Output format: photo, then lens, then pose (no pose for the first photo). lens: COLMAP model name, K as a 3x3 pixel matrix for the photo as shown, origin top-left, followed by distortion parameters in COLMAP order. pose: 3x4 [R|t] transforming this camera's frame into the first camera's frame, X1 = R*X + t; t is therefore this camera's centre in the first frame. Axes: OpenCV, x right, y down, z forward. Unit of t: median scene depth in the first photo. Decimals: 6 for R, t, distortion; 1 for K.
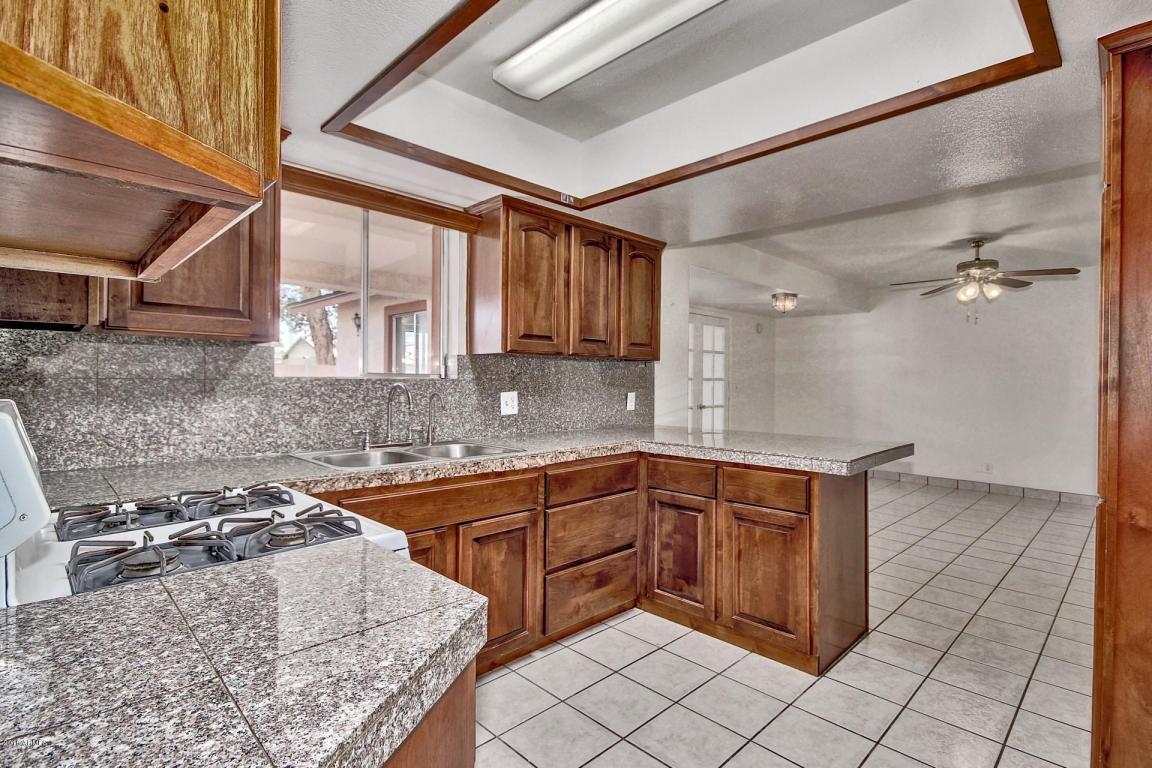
lens RADIAL K [[529.9, 0, 575.8], [0, 529.9, 383.3], [0, 0, 1]] dist [0.001270, 0.001837]
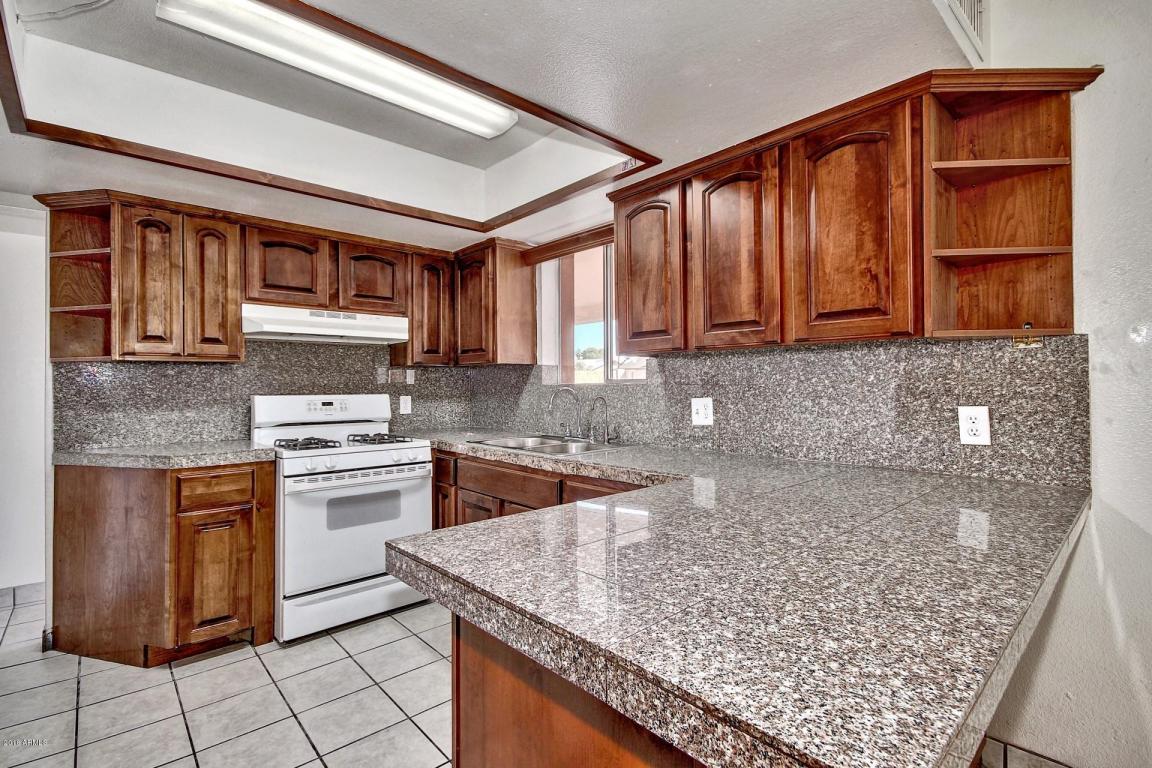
lens RADIAL K [[529.9, 0, 572.1], [0, 529.9, 377.5], [0, 0, 1]] dist [0.001270, 0.001837]
pose [[-0.023712, -0.021822, -0.999481, 0.914082], [0.002942, 0.999756, -0.021897, 0.002420], [0.999714, -0.003460, -0.023642, 1.050487]]
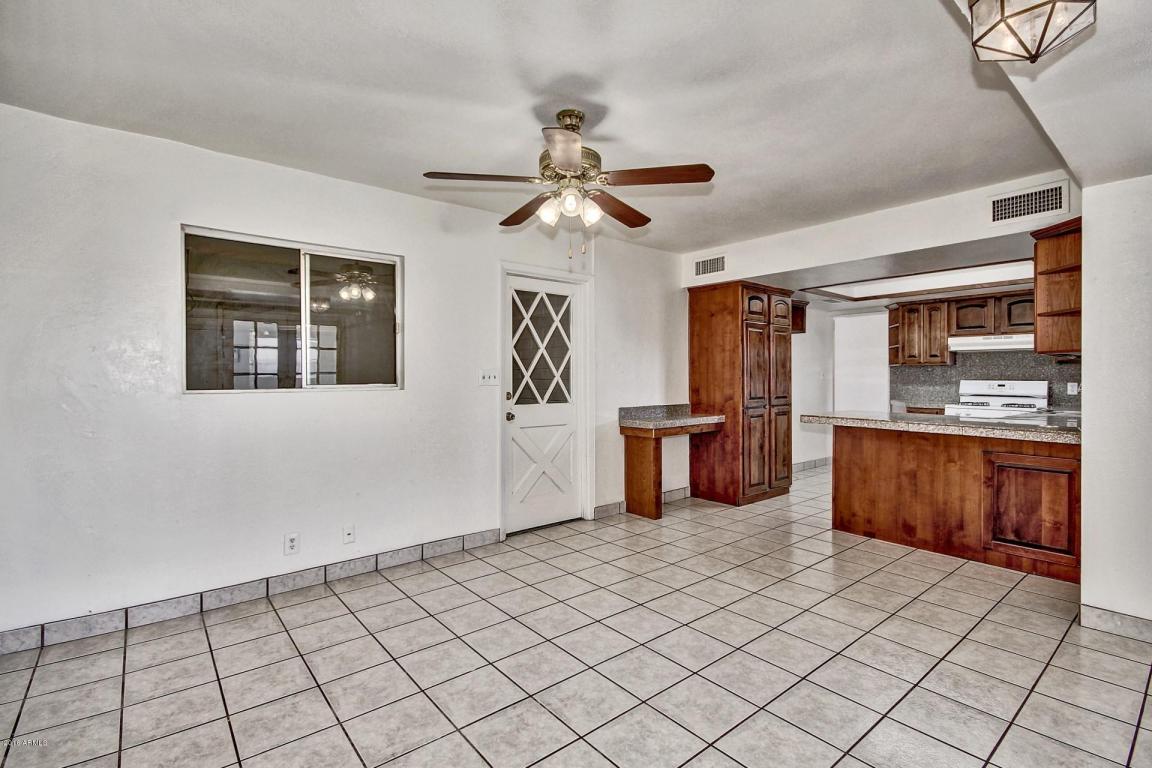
lens RADIAL K [[529.9, 0, 582.0], [0, 529.9, 382.9], [0, 0, 1]] dist [0.001270, 0.001837]
pose [[-0.997880, -0.007418, 0.064663, 1.368054], [-0.006267, 0.999819, 0.017977, -0.006372], [-0.064785, 0.017534, -0.997745, 2.996967]]
